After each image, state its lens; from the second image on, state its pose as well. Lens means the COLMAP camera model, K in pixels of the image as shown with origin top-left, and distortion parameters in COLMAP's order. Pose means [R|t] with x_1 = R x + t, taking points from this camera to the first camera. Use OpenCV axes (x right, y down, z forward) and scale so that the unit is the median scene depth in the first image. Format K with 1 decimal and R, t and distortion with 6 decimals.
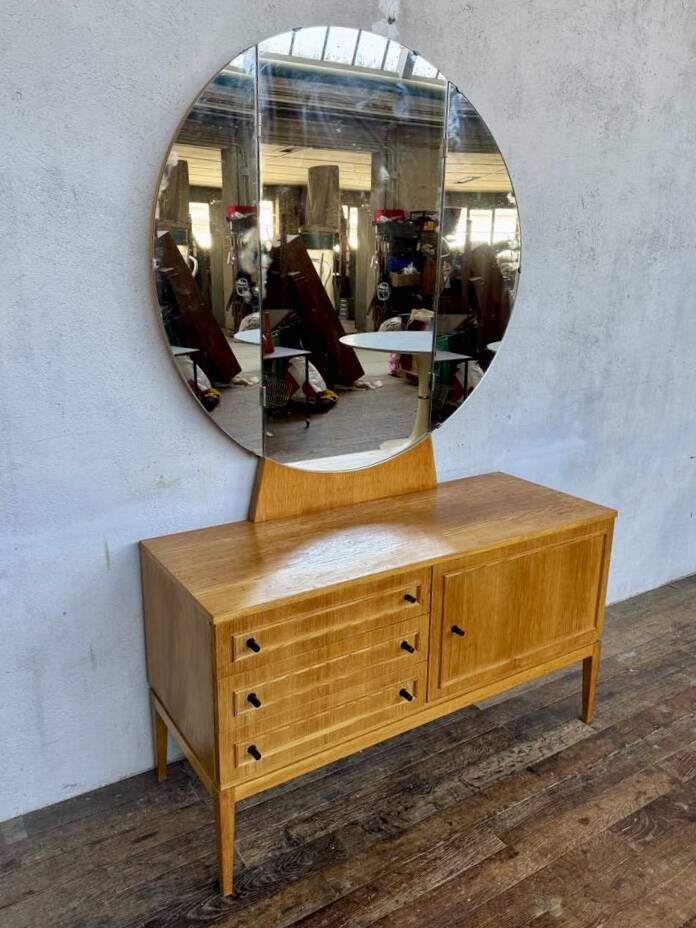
lens RADIAL K [[732.0, 0, 348.0], [0, 732.0, 464.0], [0, 0, 1]] dist [0.010638, -0.001064]
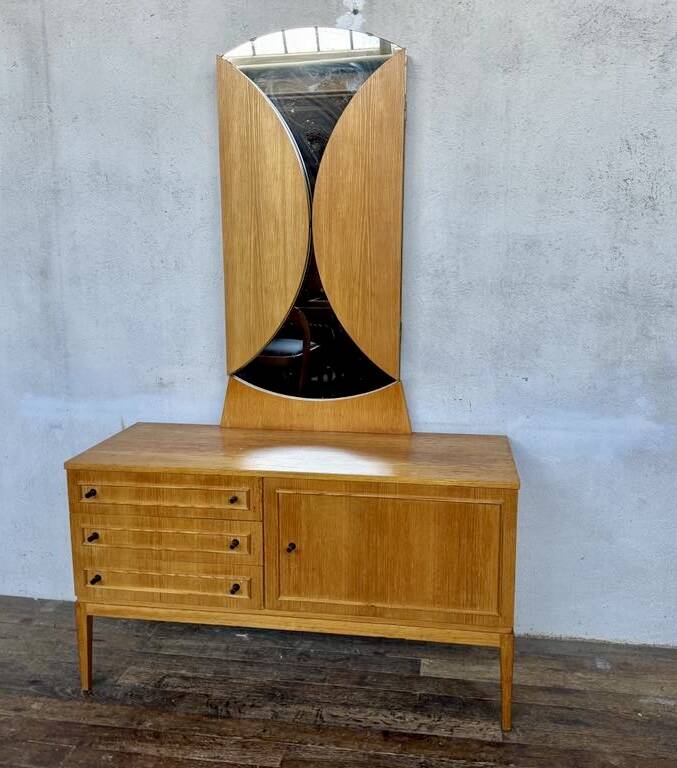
lens RADIAL K [[723.2, 0, 344.9], [0, 723.2, 373.0], [0, 0, 1]] dist [0.080522, -0.145806]
pose [[0.750104, 0.099285, -0.653824, 0.814641], [-0.167330, 0.984989, -0.042397, 0.006525], [0.639800, 0.141206, 0.755458, 0.193351]]
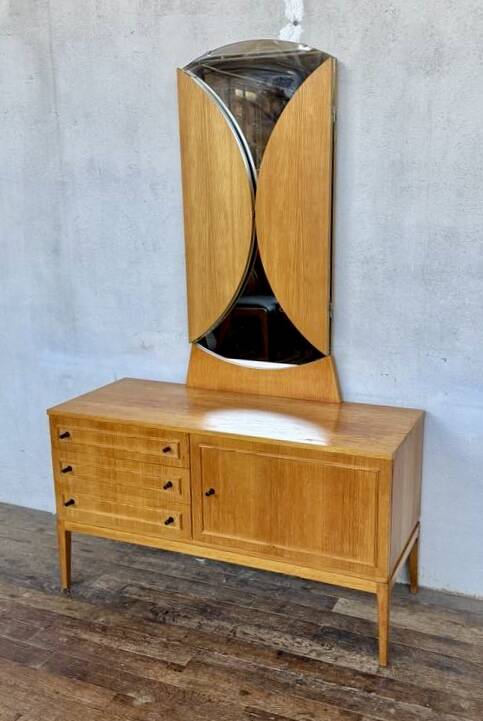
lens RADIAL K [[718.4, 0, 281.7], [0, 718.4, 365.8], [0, 0, 1]] dist [0.142802, -0.316044]
pose [[0.571759, 0.179677, -0.800505, 1.117642], [-0.208857, 0.975454, 0.069770, -0.099179], [0.793392, 0.127299, 0.595251, 0.286138]]
